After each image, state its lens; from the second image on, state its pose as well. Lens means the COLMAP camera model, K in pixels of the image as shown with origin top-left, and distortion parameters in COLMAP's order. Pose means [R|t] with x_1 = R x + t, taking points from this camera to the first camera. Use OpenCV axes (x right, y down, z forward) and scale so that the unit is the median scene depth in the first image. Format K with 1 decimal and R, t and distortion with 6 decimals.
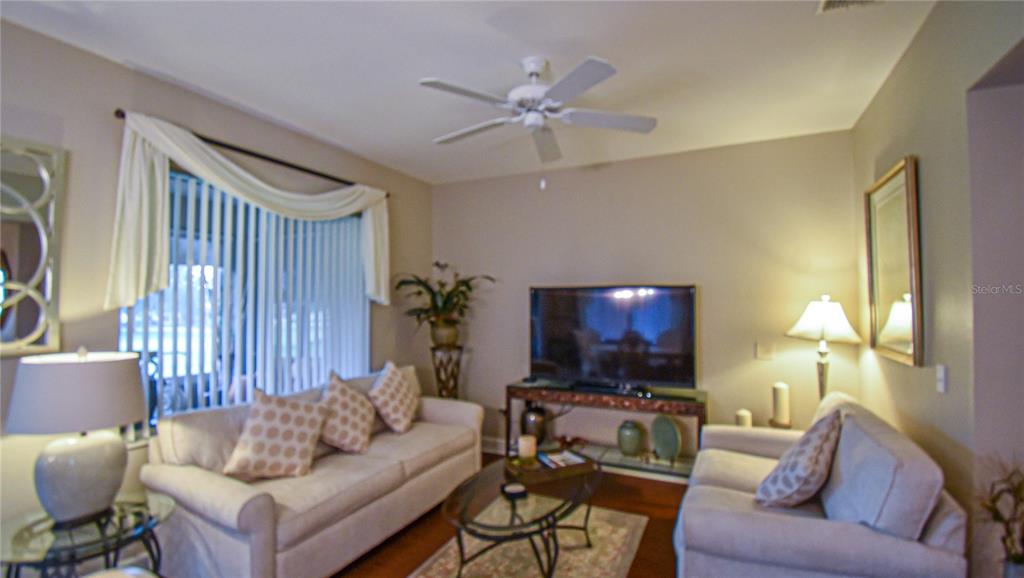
lens RADIAL K [[459.3, 0, 514.6], [0, 459.3, 287.6], [0, 0, 1]] dist [-0.013089, -0.005093]
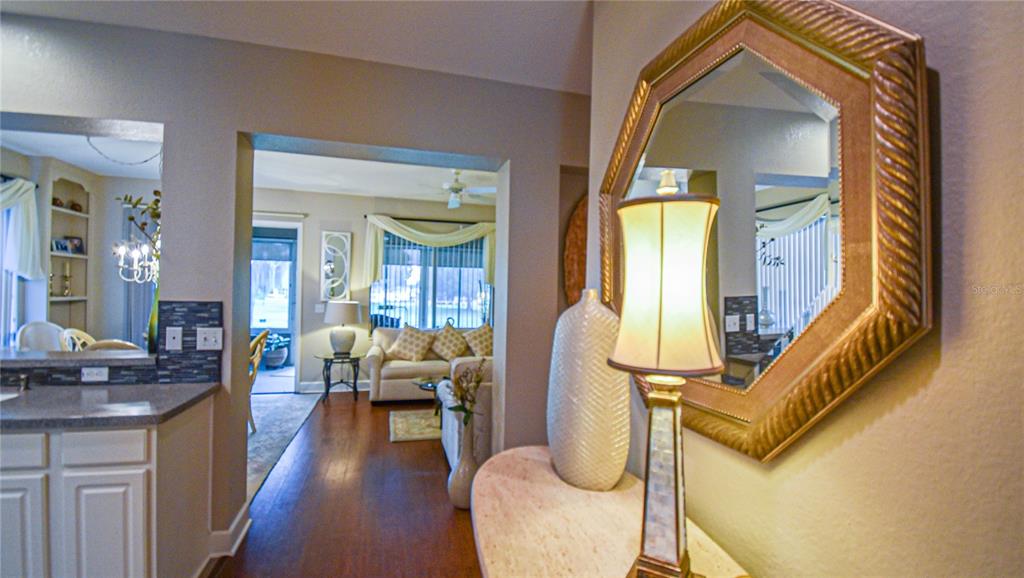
lens RADIAL K [[459.3, 0, 516.9], [0, 459.3, 288.9], [0, 0, 1]] dist [-0.013089, -0.005093]
pose [[0.650261, 0.009002, -0.759658, 1.652931], [0.000632, 0.999923, 0.012389, 0.020560], [0.759711, -0.008536, 0.650205, -0.103268]]
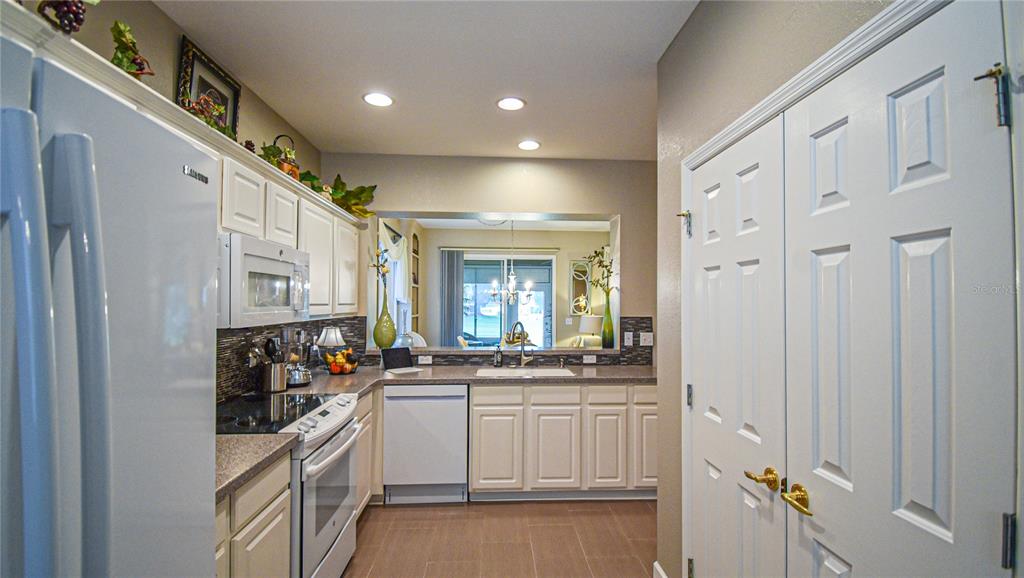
lens RADIAL K [[459.3, 0, 510.4], [0, 459.3, 295.7], [0, 0, 1]] dist [-0.013089, -0.005093]
pose [[0.459225, -0.010384, -0.888259, 1.724268], [0.019375, 0.999811, -0.001671, -0.023456], [0.888109, -0.016443, 0.459339, -1.145863]]
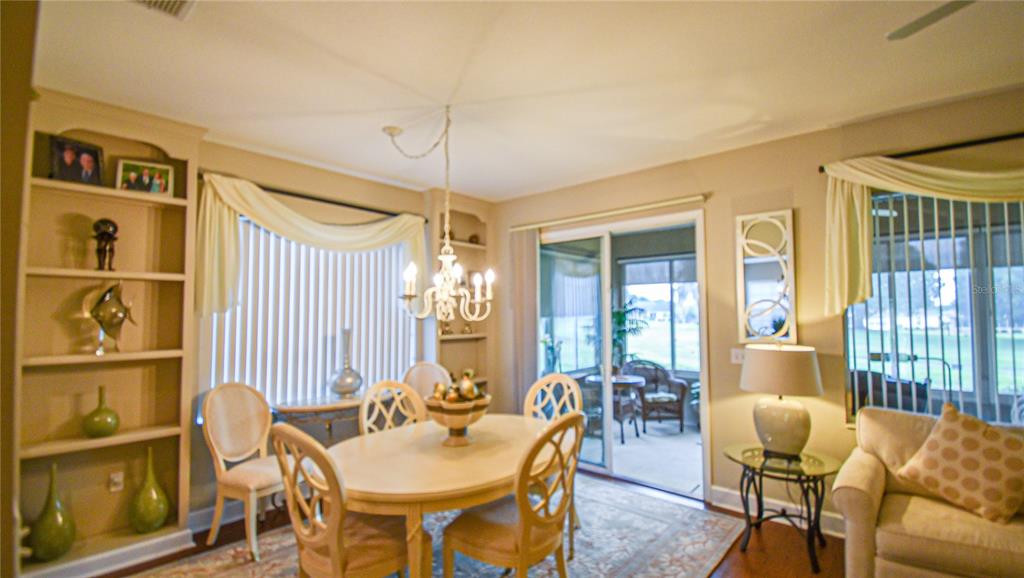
lens RADIAL K [[459.3, 0, 511.0], [0, 459.3, 293.2], [0, 0, 1]] dist [-0.013089, -0.005093]
pose [[-0.267219, -0.038858, -0.962852, 0.579489], [0.036822, 0.998045, -0.050498, 0.011448], [0.962932, -0.048948, -0.265265, 0.412814]]
